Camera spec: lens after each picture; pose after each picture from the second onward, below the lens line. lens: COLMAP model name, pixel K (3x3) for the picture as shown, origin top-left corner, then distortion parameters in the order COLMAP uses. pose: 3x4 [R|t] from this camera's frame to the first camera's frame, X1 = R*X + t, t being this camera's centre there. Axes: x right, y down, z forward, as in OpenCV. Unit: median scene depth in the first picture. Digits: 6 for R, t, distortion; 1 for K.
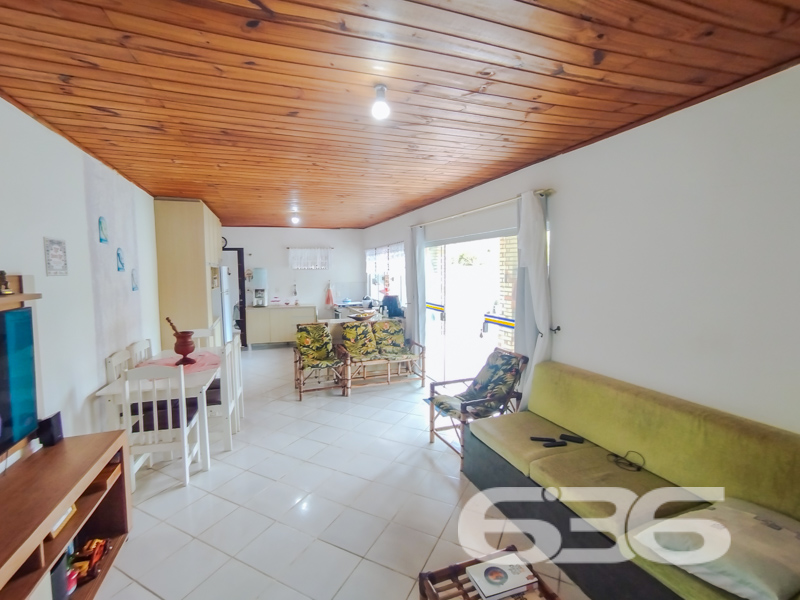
lens RADIAL K [[372.6, 0, 400.0], [0, 372.6, 300.0], [0, 0, 1]] dist [0.001289, 0.000666]
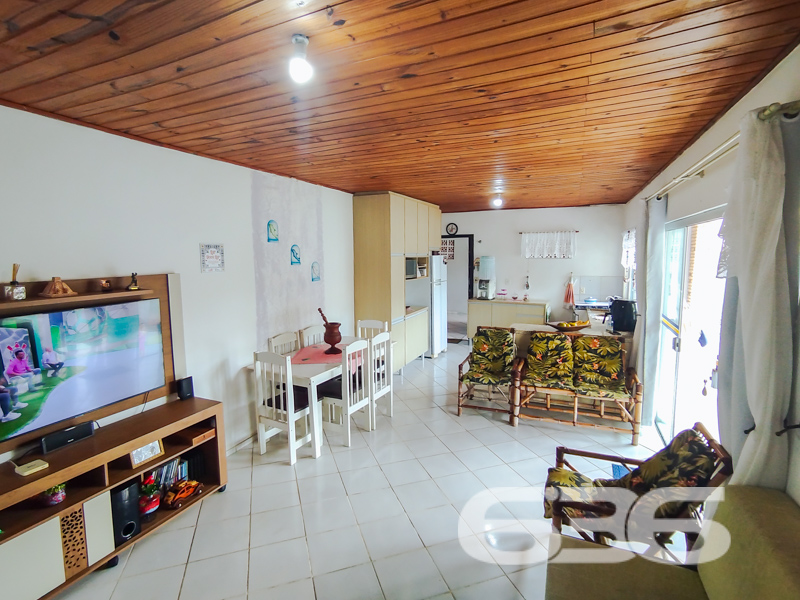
lens RADIAL K [[411.1, 0, 400.0], [0, 411.1, 300.0], [0, 0, 1]] dist [-0.032317, 0.001079]
pose [[0.710962, 0.083700, -0.698231, 0.252479], [-0.056314, 0.996479, 0.062111, -0.043407], [0.700972, -0.004838, 0.713172, 0.206715]]
